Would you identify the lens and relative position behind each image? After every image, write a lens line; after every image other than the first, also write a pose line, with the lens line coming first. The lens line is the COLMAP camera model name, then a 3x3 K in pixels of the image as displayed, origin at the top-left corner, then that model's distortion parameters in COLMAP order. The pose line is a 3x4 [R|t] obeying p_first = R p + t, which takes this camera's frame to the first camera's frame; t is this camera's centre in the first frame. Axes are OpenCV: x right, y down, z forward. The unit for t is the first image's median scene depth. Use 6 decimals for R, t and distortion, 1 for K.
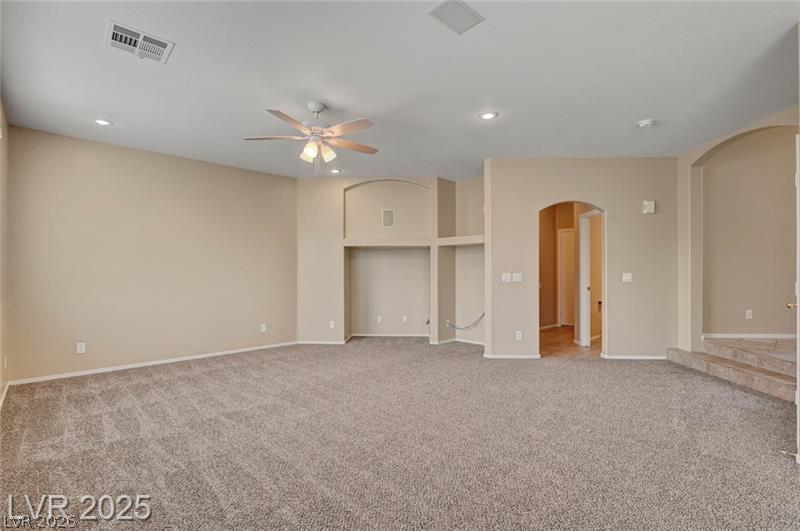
lens RADIAL K [[367.1, 0, 399.4], [0, 367.1, 269.0], [0, 0, 1]] dist [-0.002044, -0.000179]
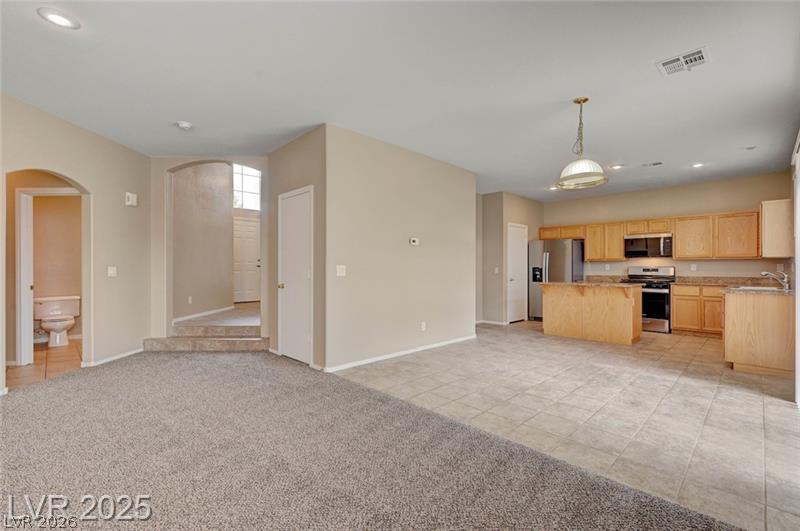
lens RADIAL K [[356.5, 0, 401.7], [0, 356.5, 268.5], [0, 0, 1]] dist [0.002079, 0.000143]
pose [[-0.030154, 0.001321, 0.999544, -0.294143], [-0.005580, 0.999983, -0.001490, 0.012719], [-0.999530, -0.005622, -0.030146, 0.307000]]
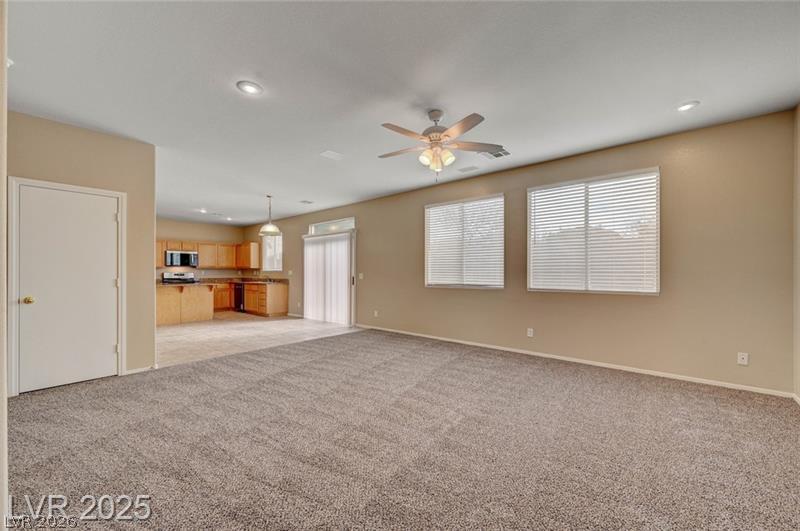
lens RADIAL K [[315.6, 0, 404.5], [0, 315.6, 269.5], [0, 0, 1]] dist [0.000751, -0.000042]
pose [[-0.993640, 0.000724, -0.112603, -0.028104], [0.002150, 0.999919, -0.012550, 0.007381], [0.112585, -0.012712, -0.993561, 1.293192]]
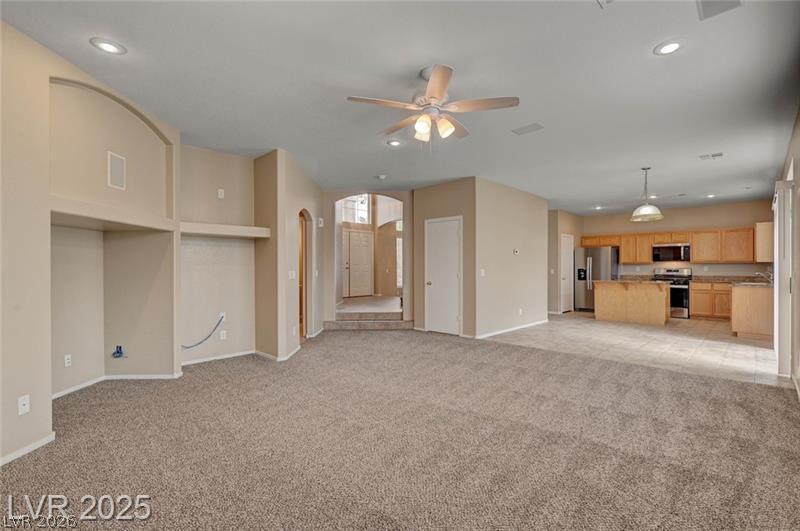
lens RADIAL K [[367.1, 0, 399.4], [0, 367.1, 269.0], [0, 0, 1]] dist [-0.002044, -0.000179]
pose [[-0.042920, -0.000956, 0.999078, -0.732789], [-0.002812, 0.999996, 0.000836, 0.004344], [-0.999075, -0.002773, -0.042923, 0.762506]]
